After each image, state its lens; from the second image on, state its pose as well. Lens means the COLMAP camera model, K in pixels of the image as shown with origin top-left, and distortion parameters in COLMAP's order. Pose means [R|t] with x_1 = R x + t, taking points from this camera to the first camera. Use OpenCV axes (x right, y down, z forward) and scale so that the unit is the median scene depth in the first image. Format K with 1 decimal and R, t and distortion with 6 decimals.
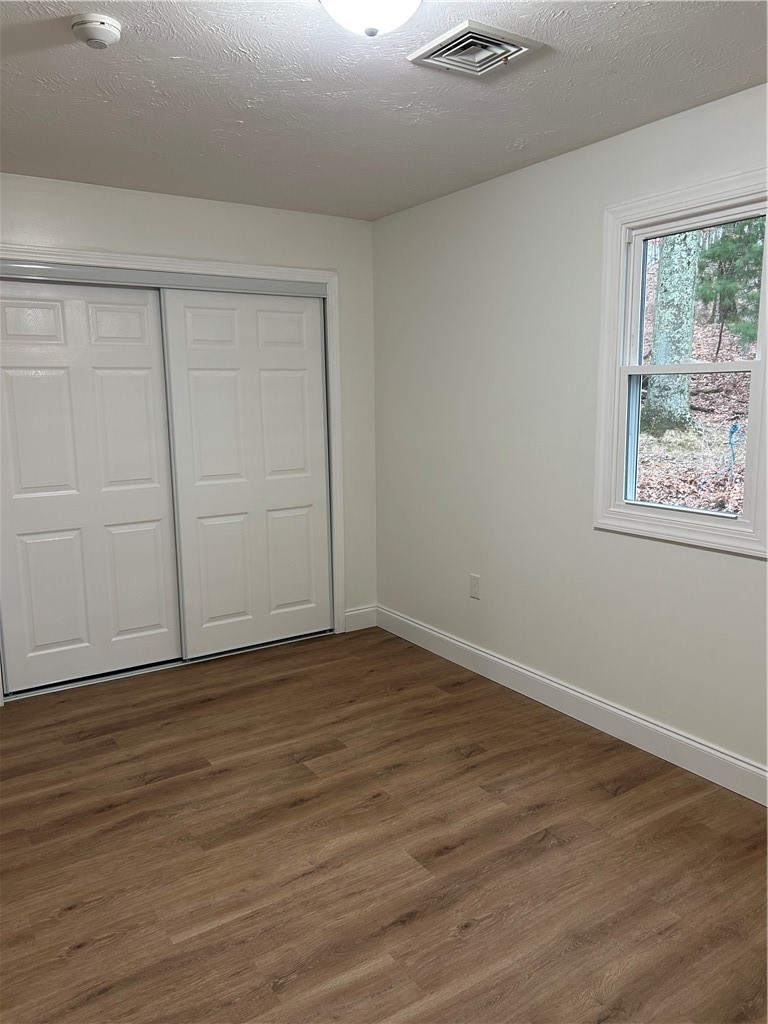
lens RADIAL K [[773.9, 0, 389.9], [0, 773.9, 511.6], [0, 0, 1]] dist [0.043055, -0.051206]
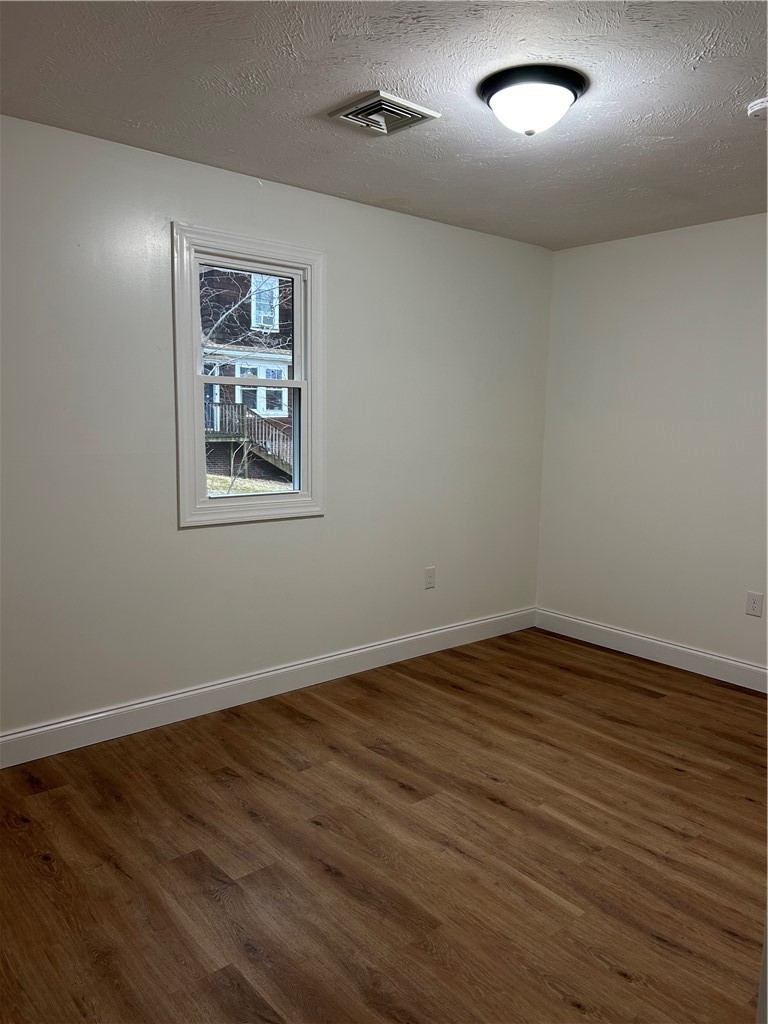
lens RADIAL K [[773.9, 0, 383.4], [0, 773.9, 513.2], [0, 0, 1]] dist [0.043055, -0.051206]
pose [[-0.127618, -0.120585, 0.984466, -1.010789], [0.137333, 0.980872, 0.137947, -0.133887], [-0.982269, 0.152804, -0.108617, 1.077489]]
